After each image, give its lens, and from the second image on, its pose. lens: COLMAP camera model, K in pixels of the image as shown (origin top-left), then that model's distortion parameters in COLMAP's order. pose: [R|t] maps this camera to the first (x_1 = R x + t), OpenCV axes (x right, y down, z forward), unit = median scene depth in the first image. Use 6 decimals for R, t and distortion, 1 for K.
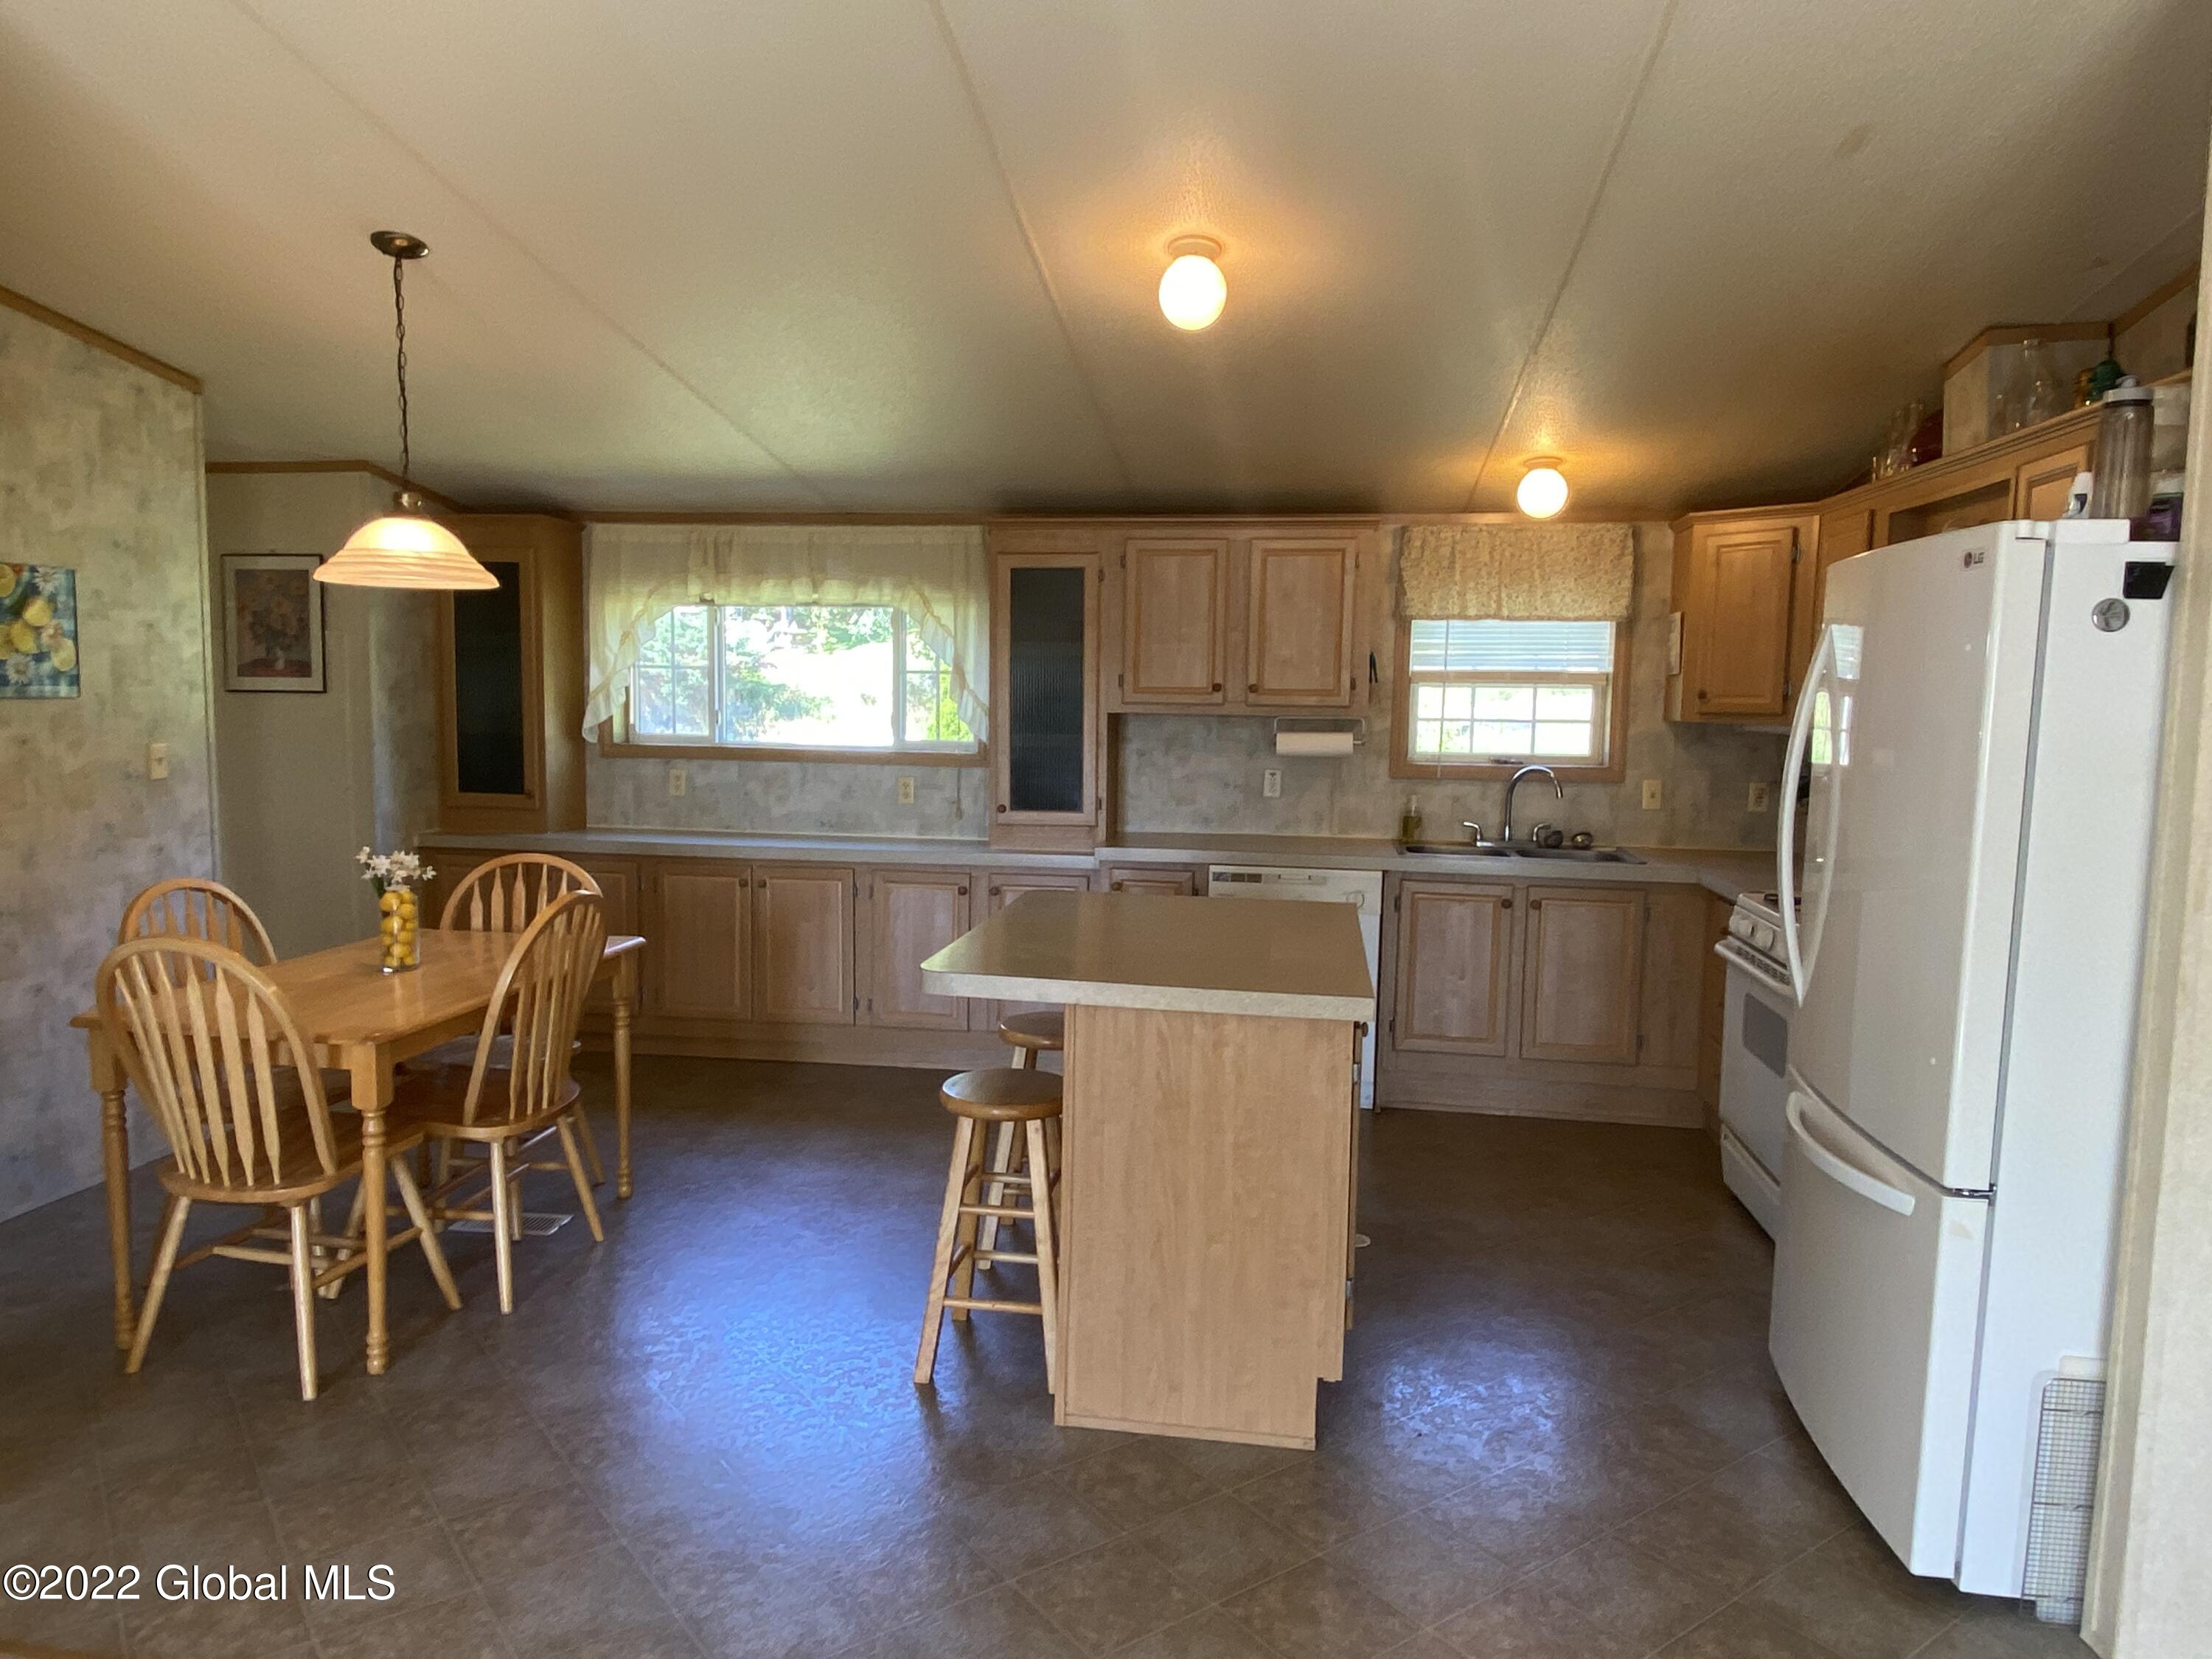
lens RADIAL K [[1434.8, 0, 1110.3], [0, 1434.8, 834.0], [0, 0, 1]] dist [0.047195, -0.050536]
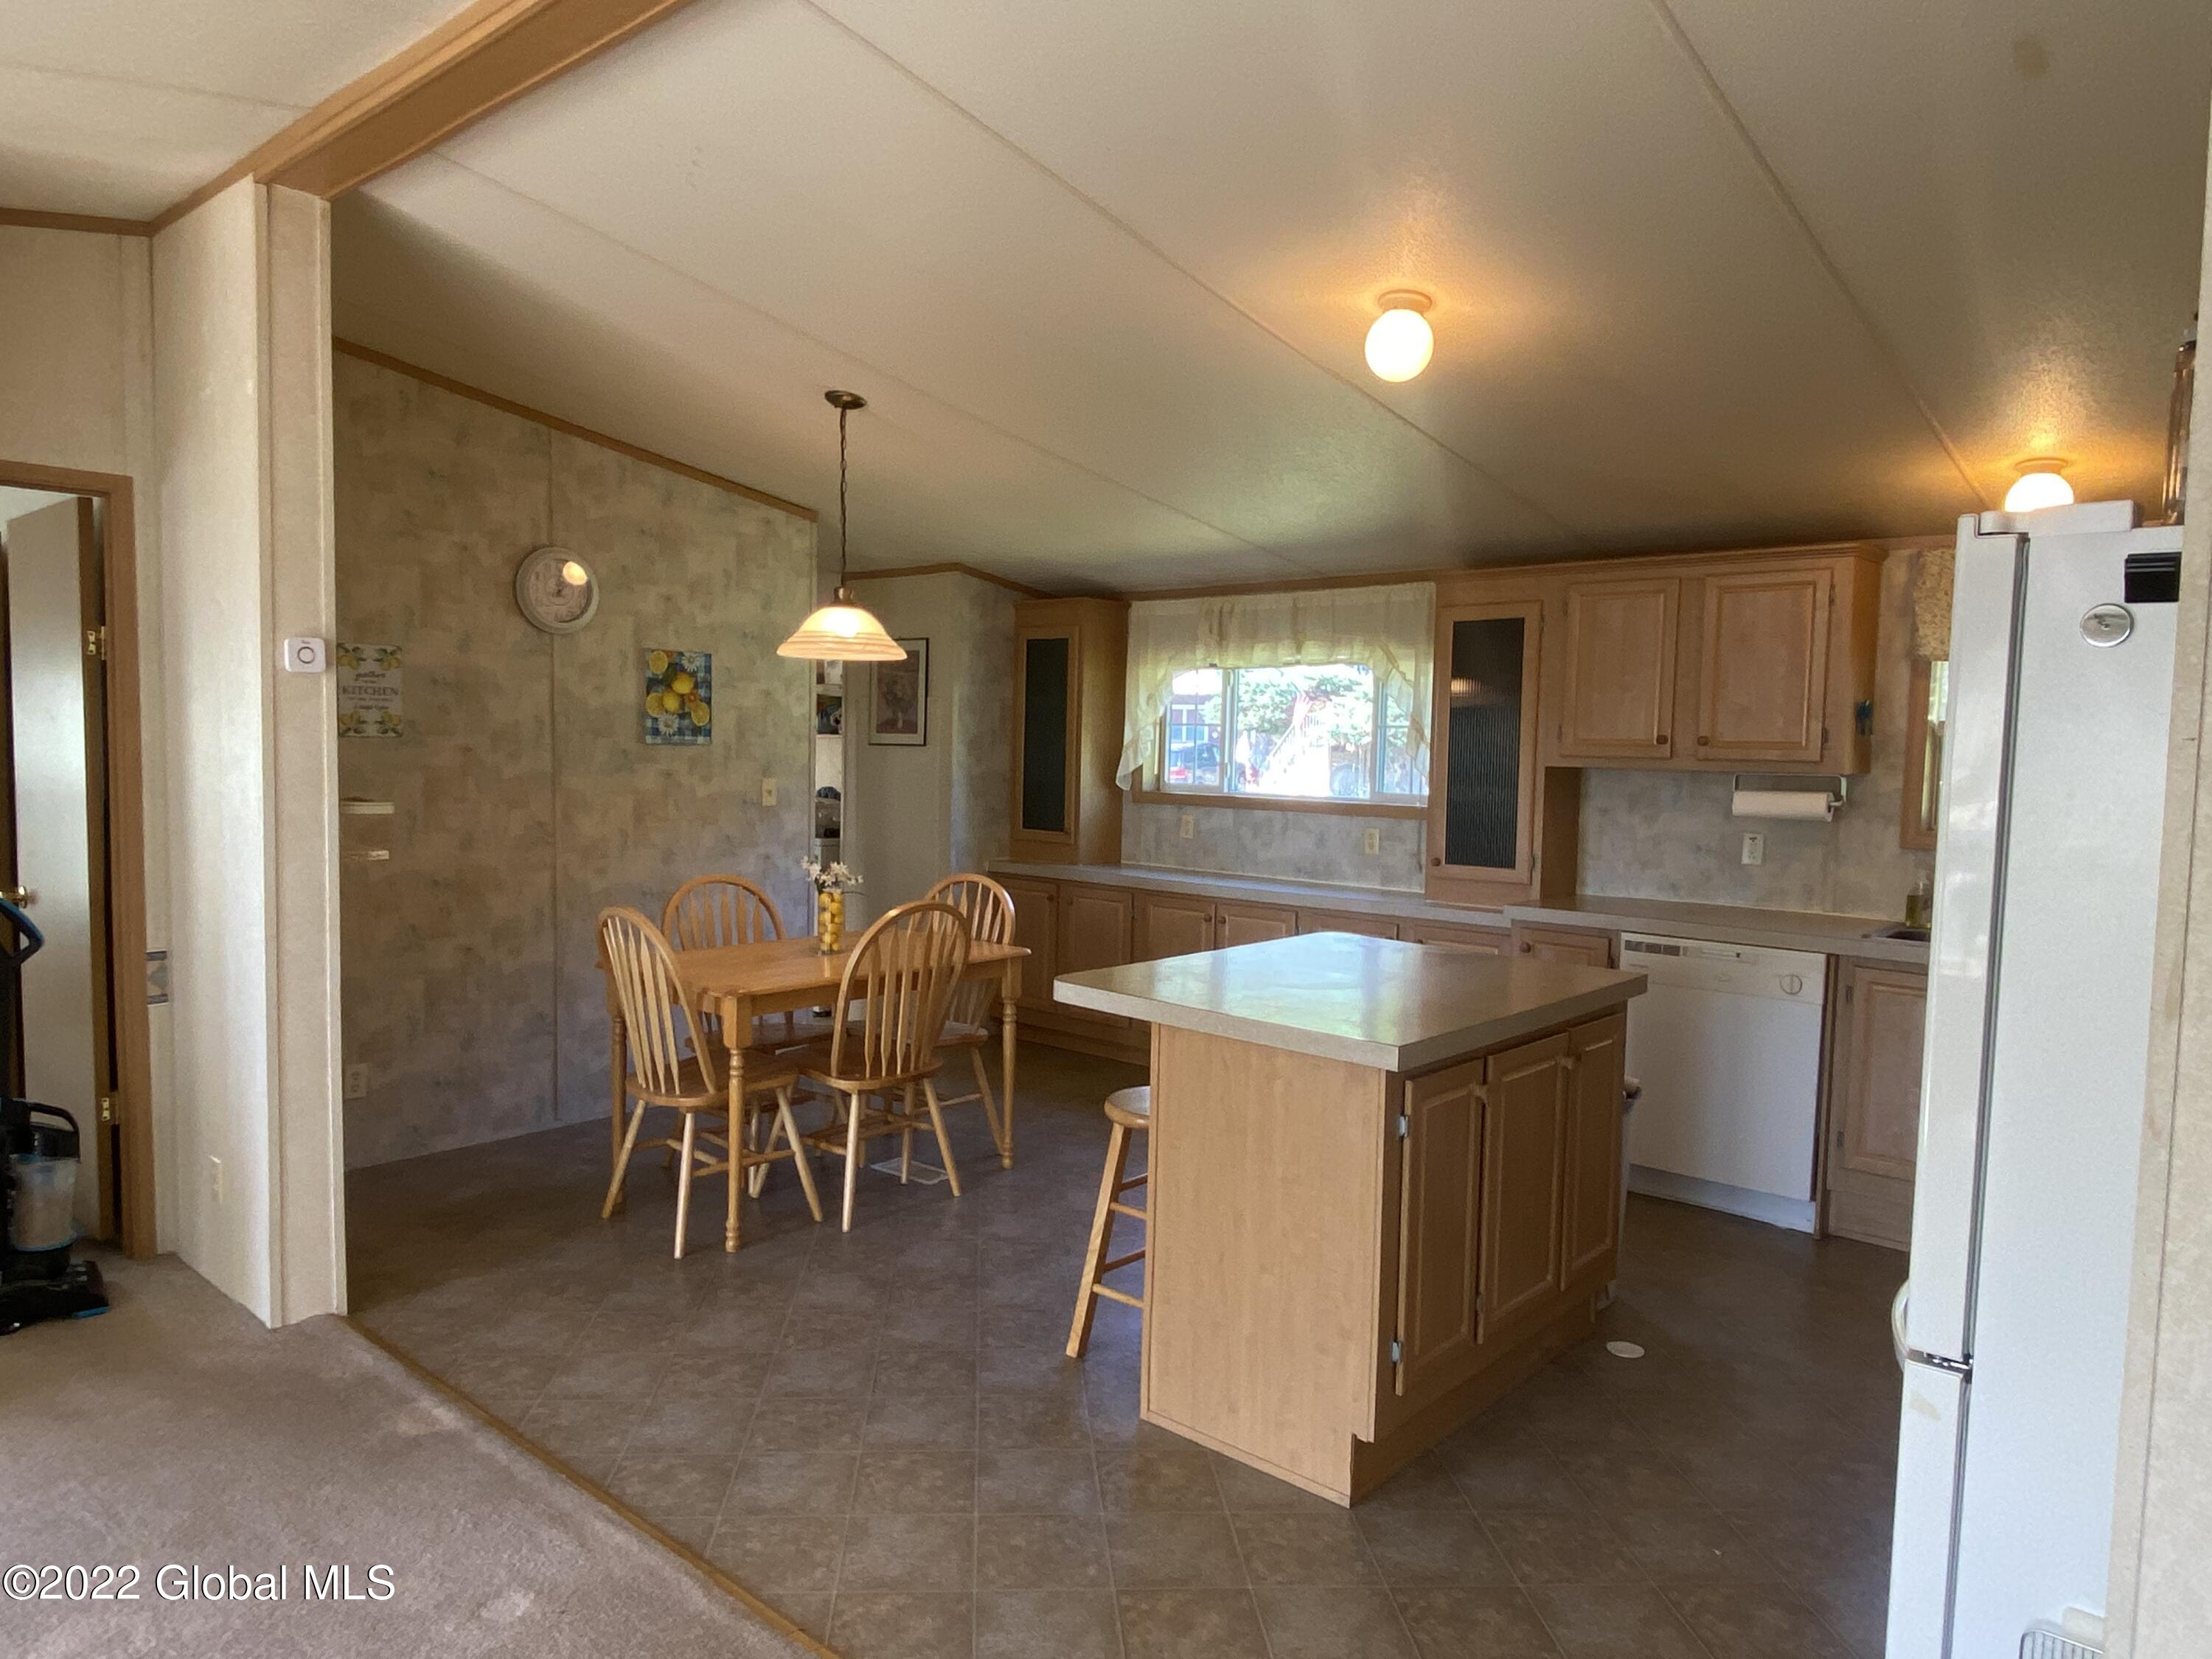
lens RADIAL K [[1434.8, 0, 1091.3], [0, 1434.8, 833.5], [0, 0, 1]] dist [0.047195, -0.050536]
pose [[0.836778, 0.036982, -0.546292, 0.332055], [-0.061793, 0.997721, -0.027108, 0.005724], [0.544045, 0.056440, 0.837156, 0.040033]]
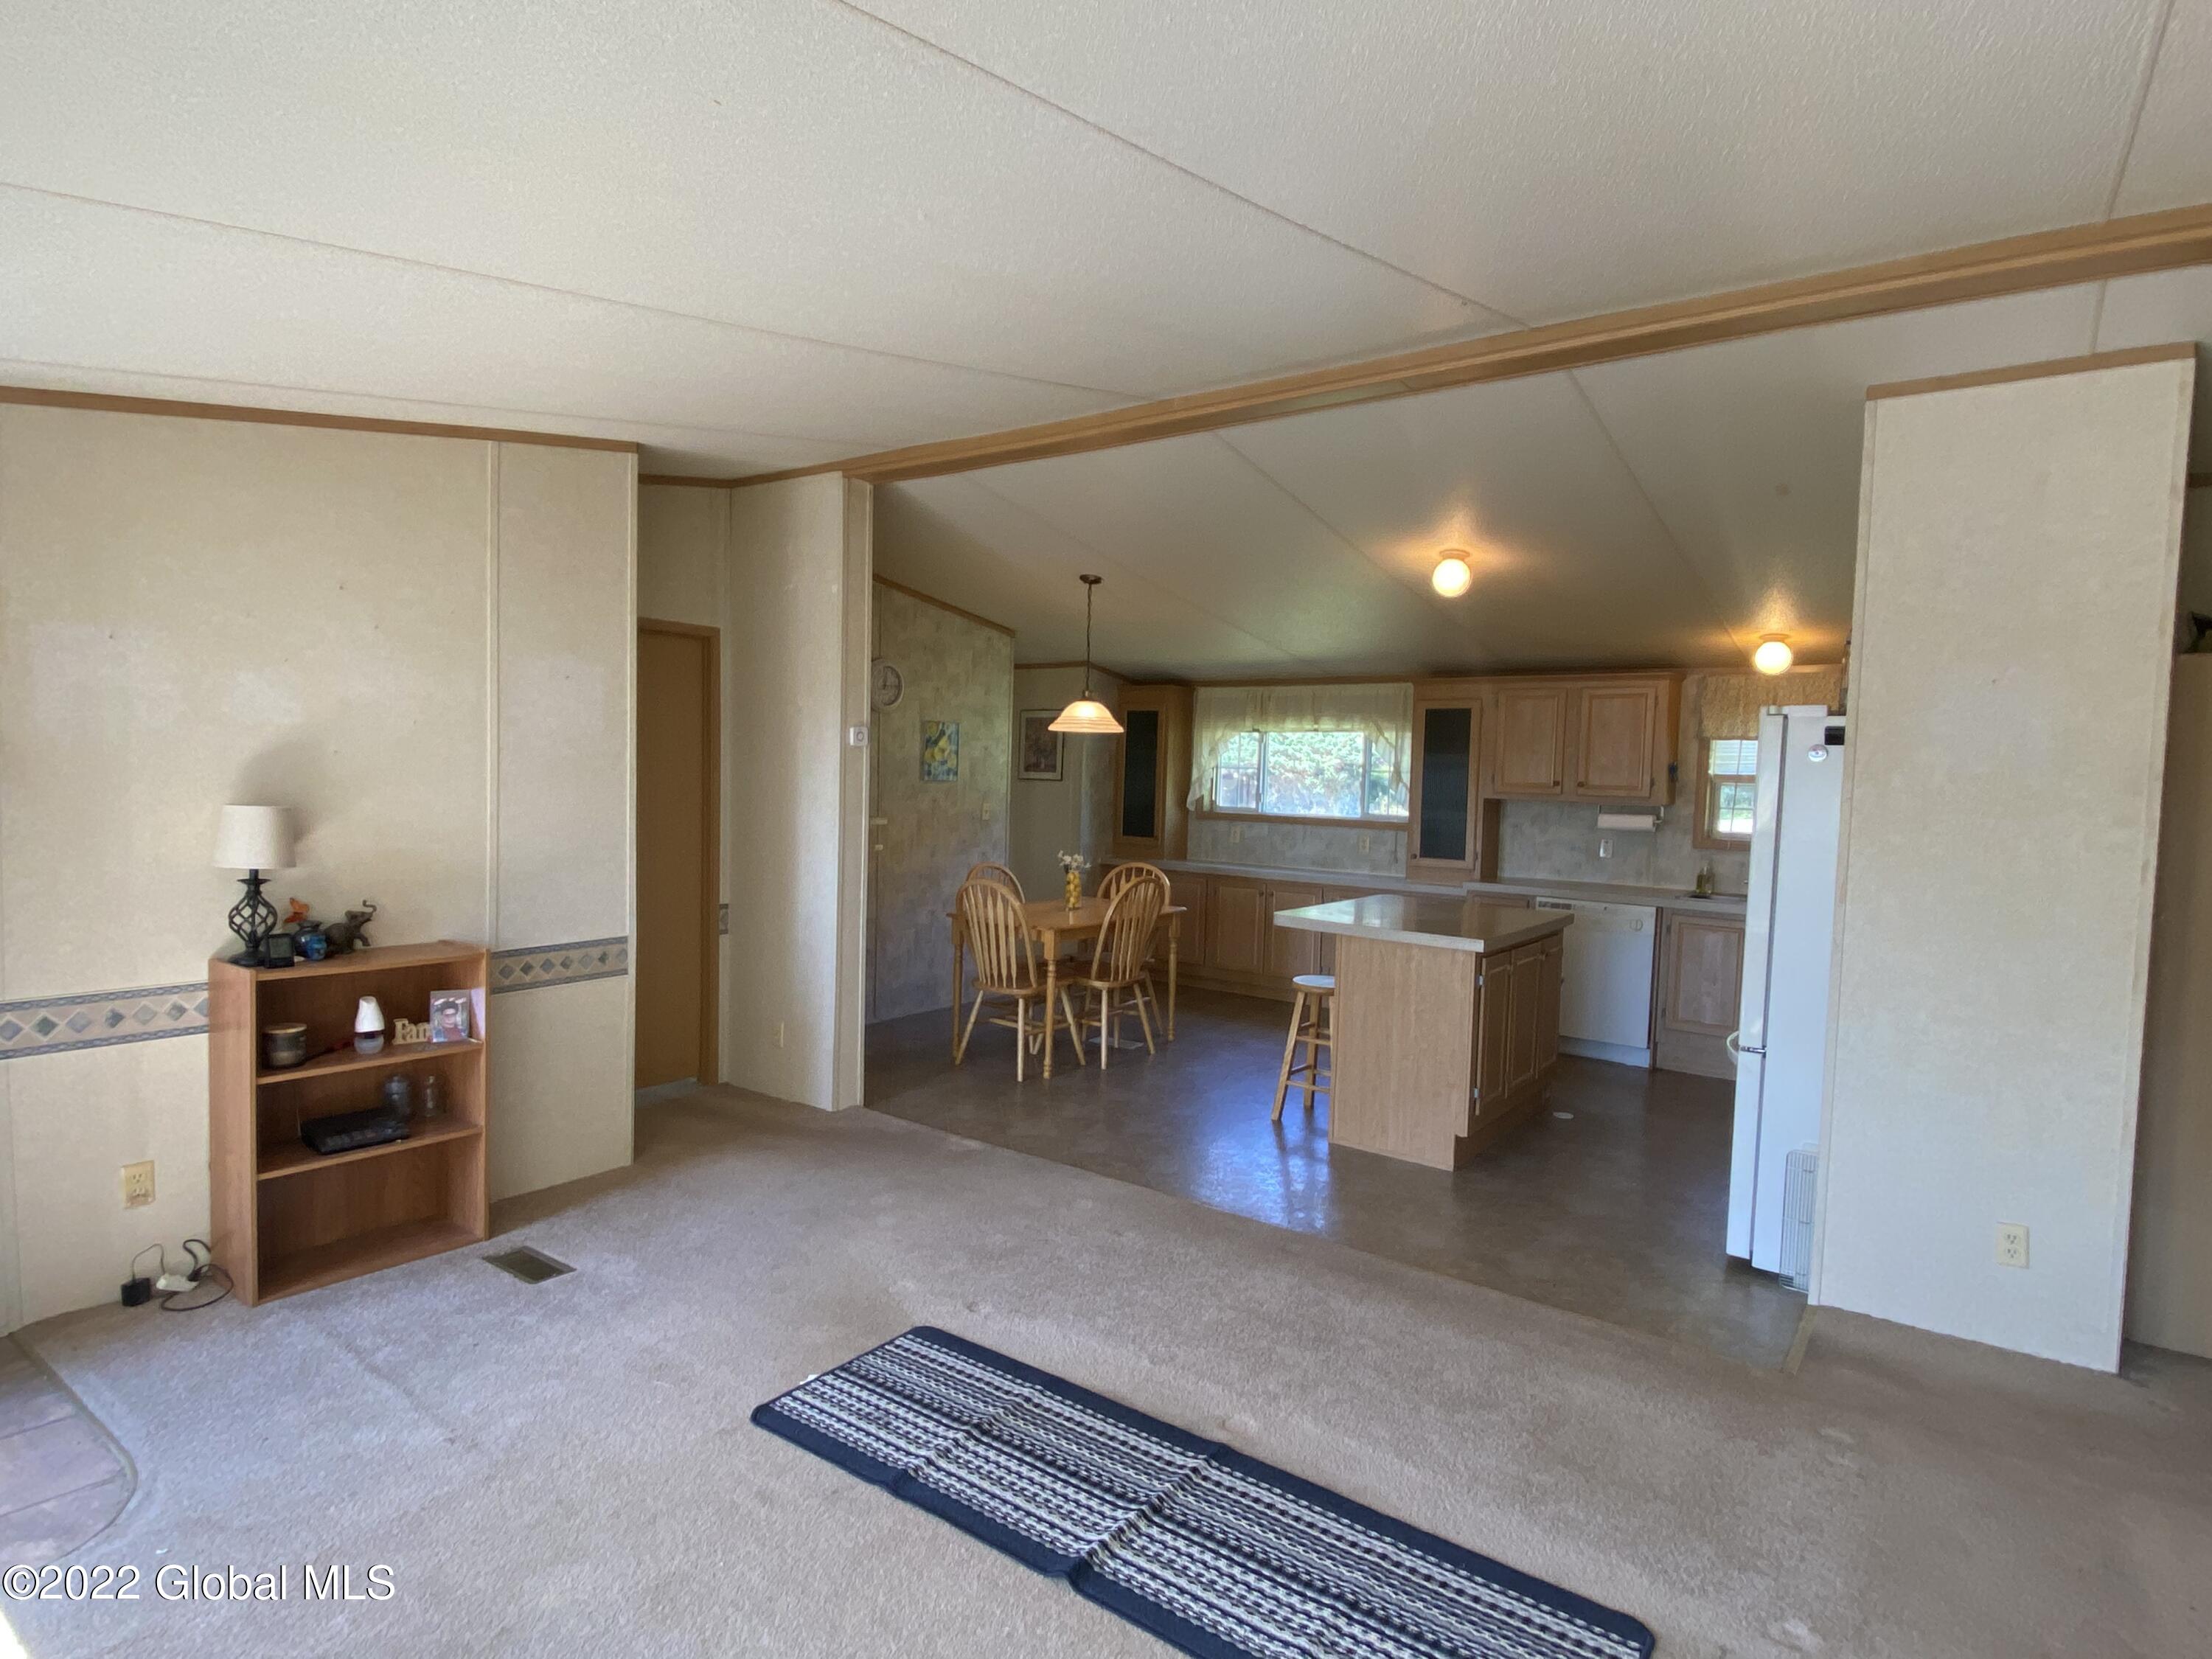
lens RADIAL K [[1195.9, 0, 1087.9], [0, 1195.9, 832.6], [0, 0, 1]] dist [0.035181, -0.005356]
pose [[0.877833, 0.034948, -0.477689, 0.304619], [-0.062172, 0.997211, -0.041296, 0.042291], [0.474914, 0.065950, 0.877558, -0.450528]]
